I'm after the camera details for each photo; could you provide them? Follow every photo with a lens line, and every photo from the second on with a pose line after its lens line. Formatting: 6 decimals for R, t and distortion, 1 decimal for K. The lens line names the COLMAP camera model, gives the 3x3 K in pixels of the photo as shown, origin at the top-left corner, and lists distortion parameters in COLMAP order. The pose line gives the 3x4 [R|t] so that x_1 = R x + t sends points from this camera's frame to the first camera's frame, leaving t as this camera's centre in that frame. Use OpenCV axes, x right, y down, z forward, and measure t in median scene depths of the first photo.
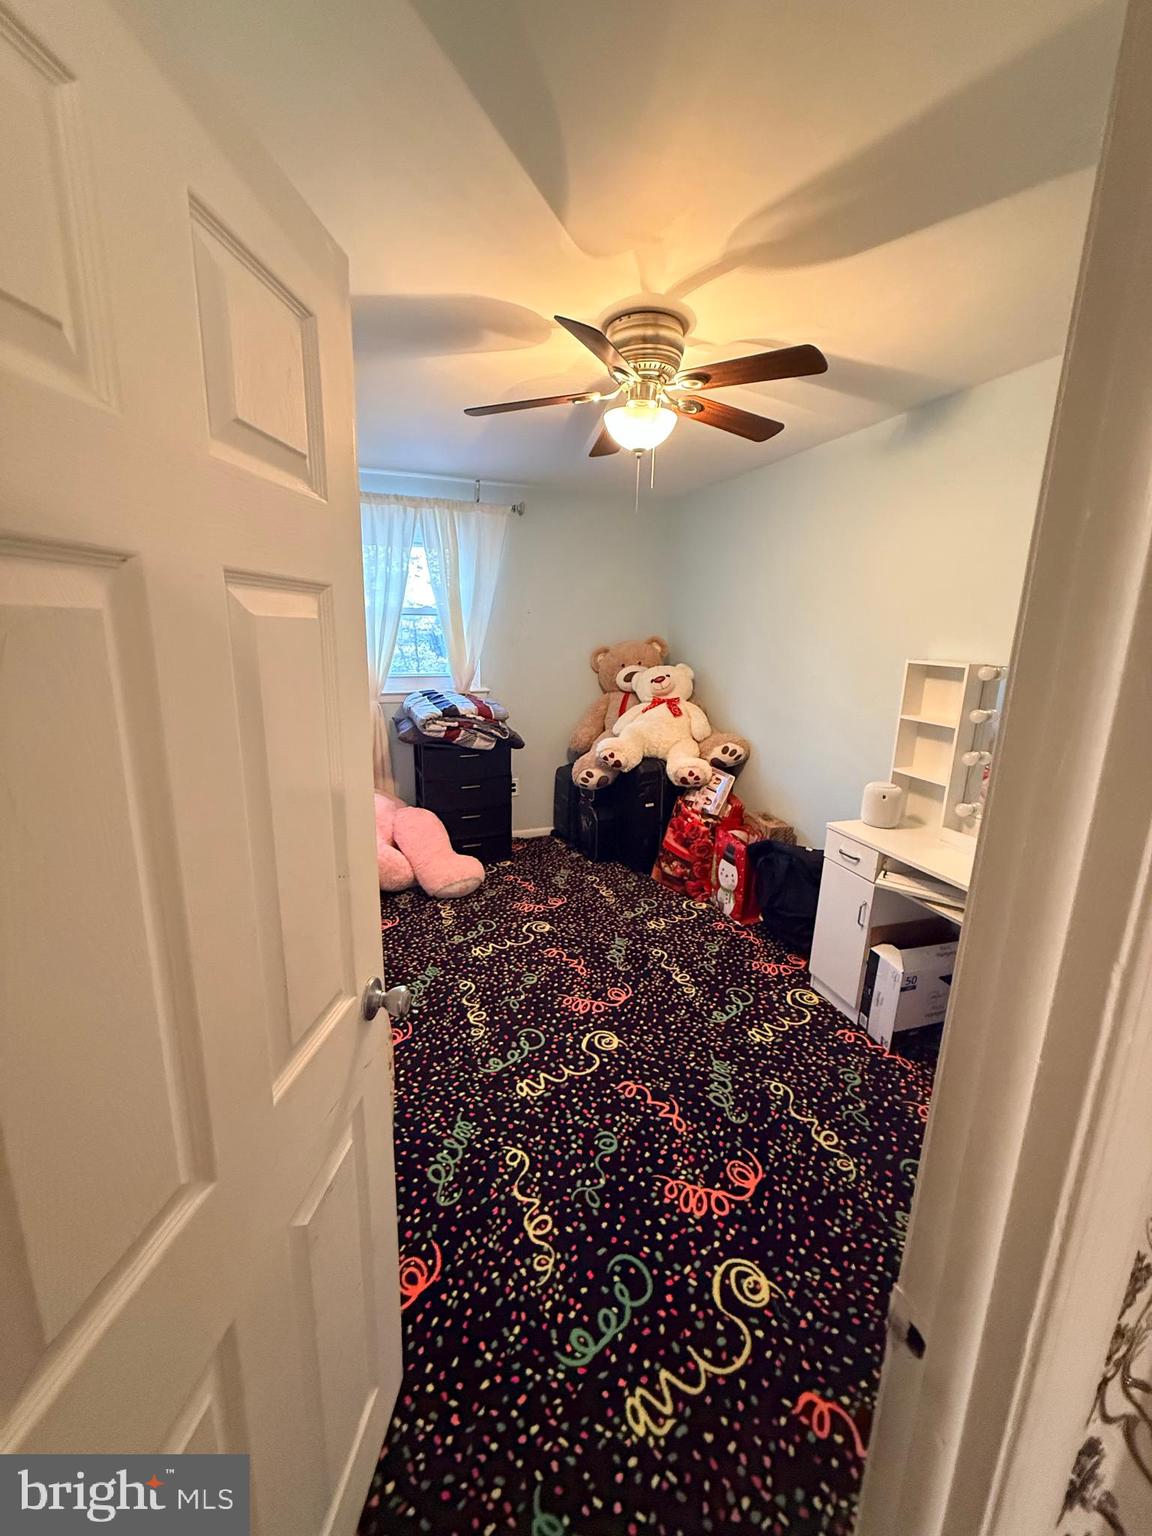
lens RADIAL K [[608.5, 0, 573.9], [0, 608.5, 764.0], [0, 0, 1]] dist [-0.000402, -0.000077]
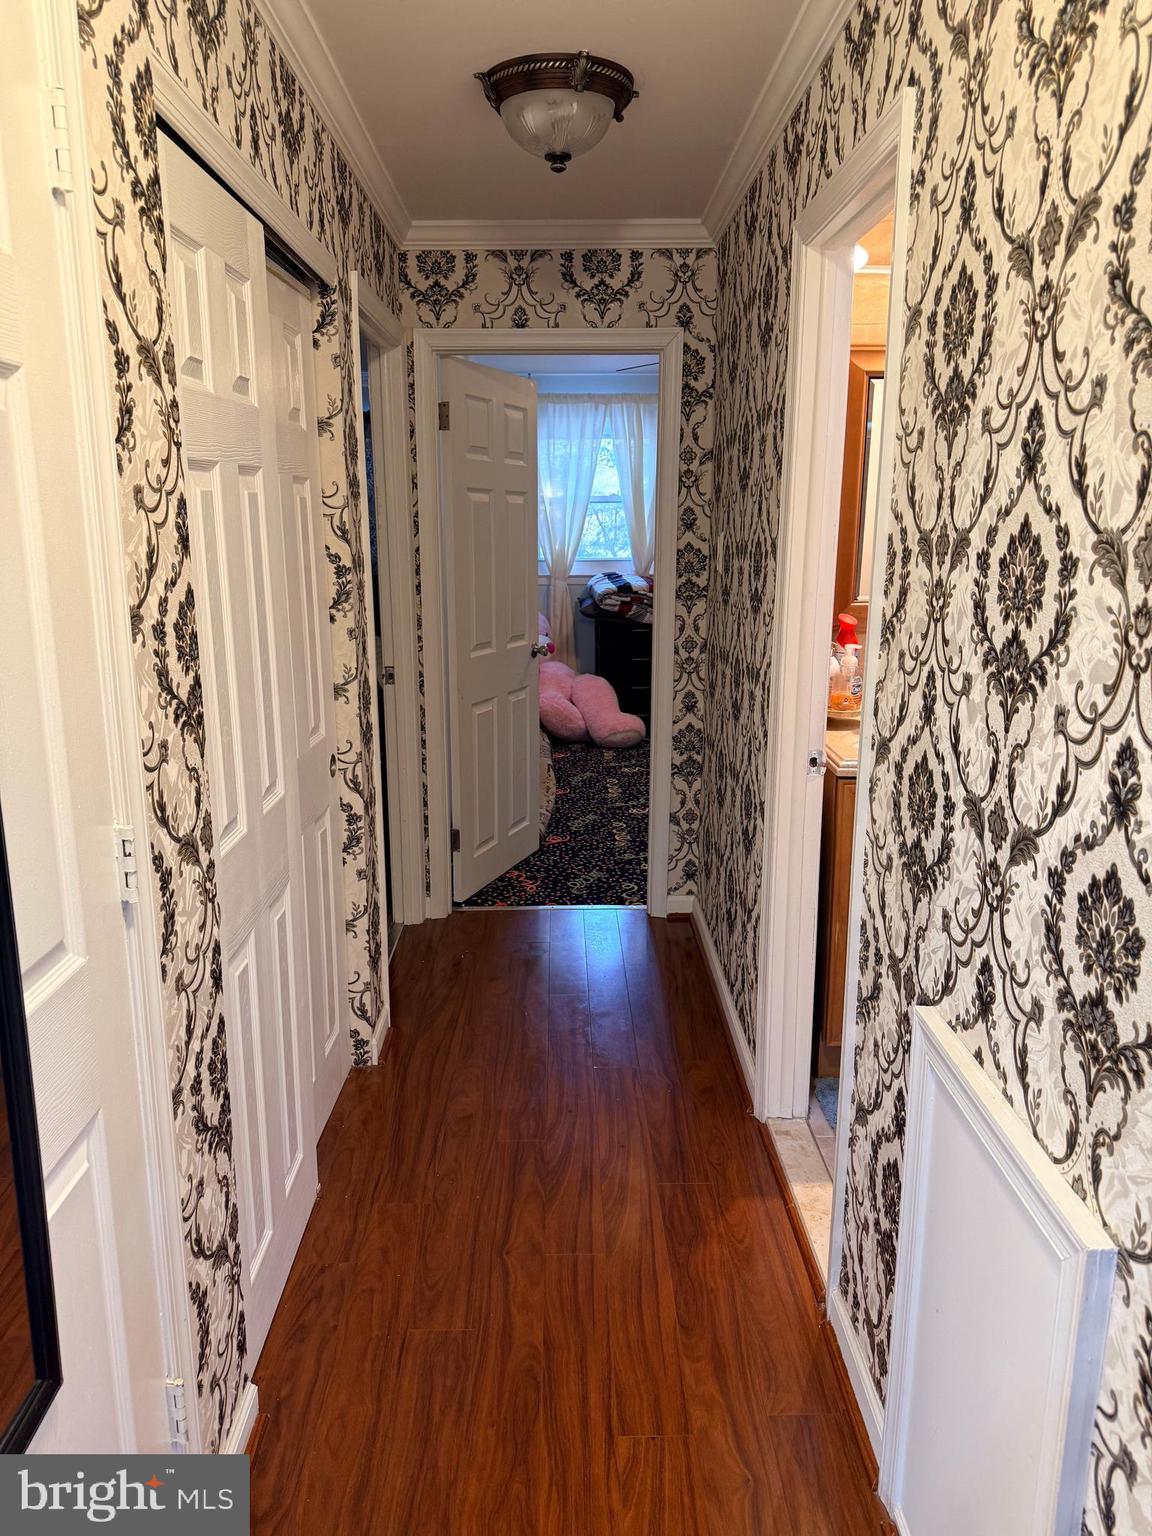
lens RADIAL K [[1075.3, 0, 578.4], [0, 1075.3, 771.6], [0, 0, 1]] dist [0.036627, -0.038097]
pose [[0.948738, 0.051999, -0.311757, 0.417784], [-0.049754, 0.998646, 0.015157, 0.268767], [0.312123, 0.001132, 0.950041, -1.081226]]
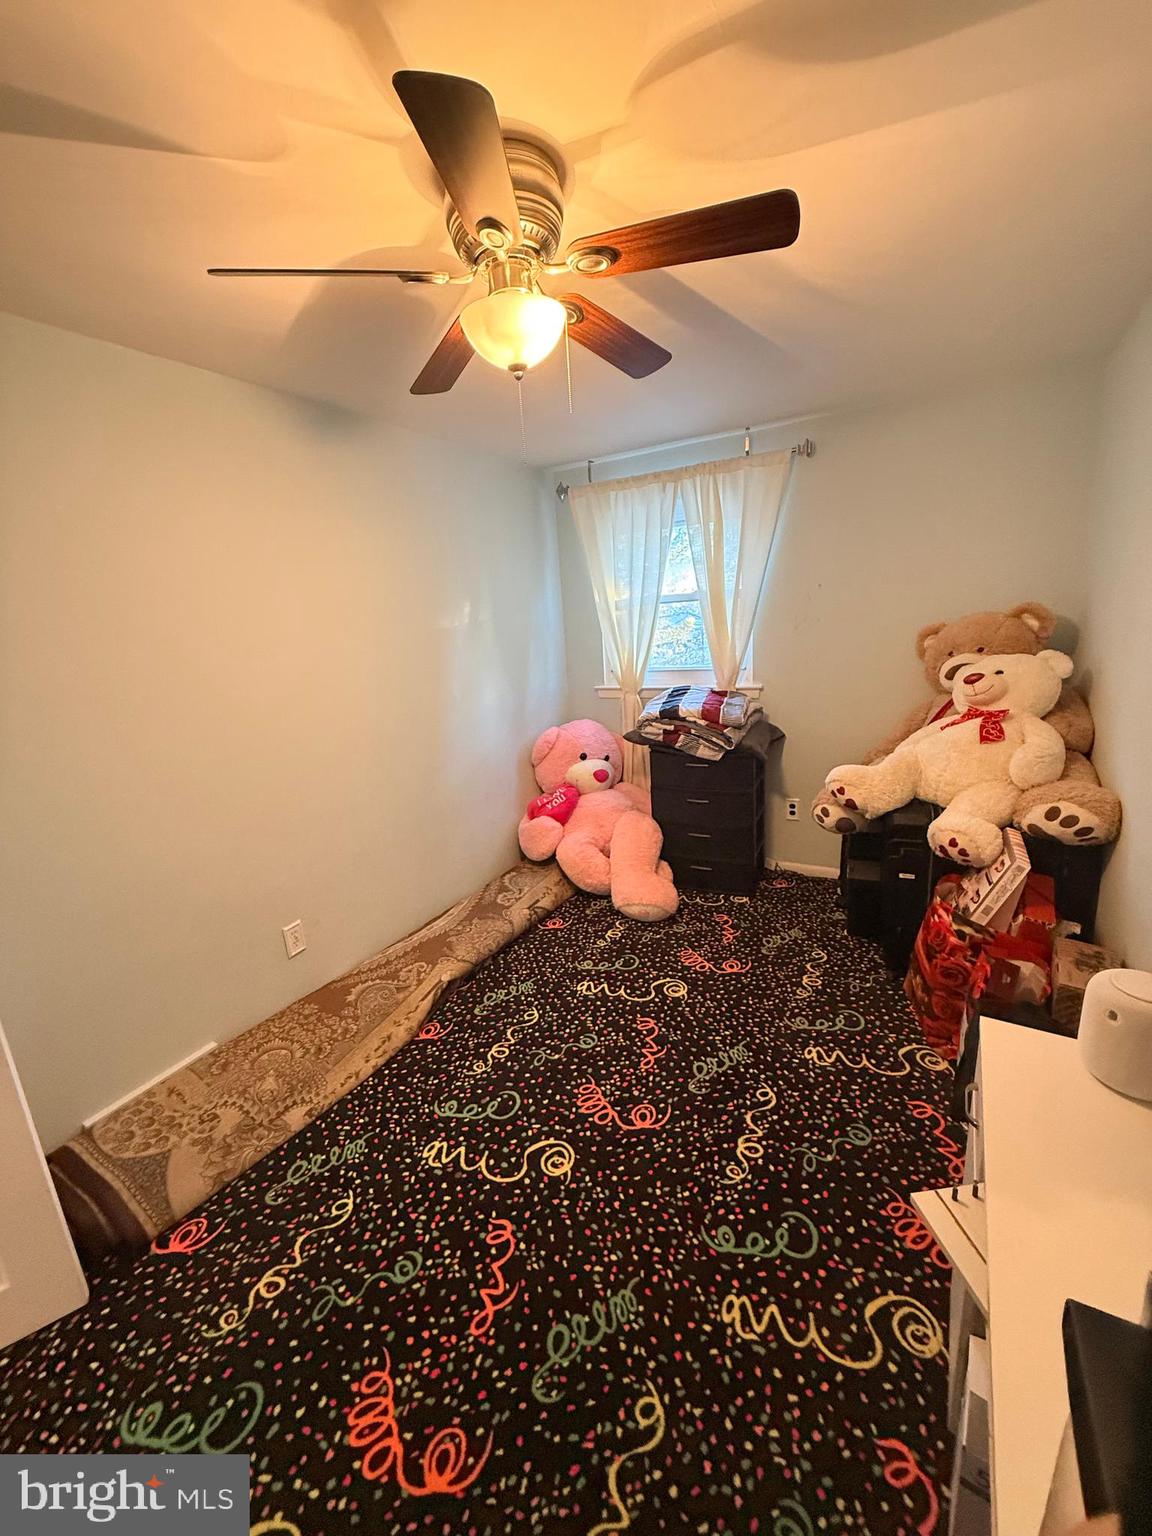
lens RADIAL K [[608.5, 0, 564.2], [0, 608.5, 762.4], [0, 0, 1]] dist [-0.000402, -0.000077]
pose [[0.643921, 0.120757, -0.755502, 0.442871], [-0.092864, 0.992501, 0.079490, -0.084406], [0.759435, 0.018973, 0.650306, 0.374402]]
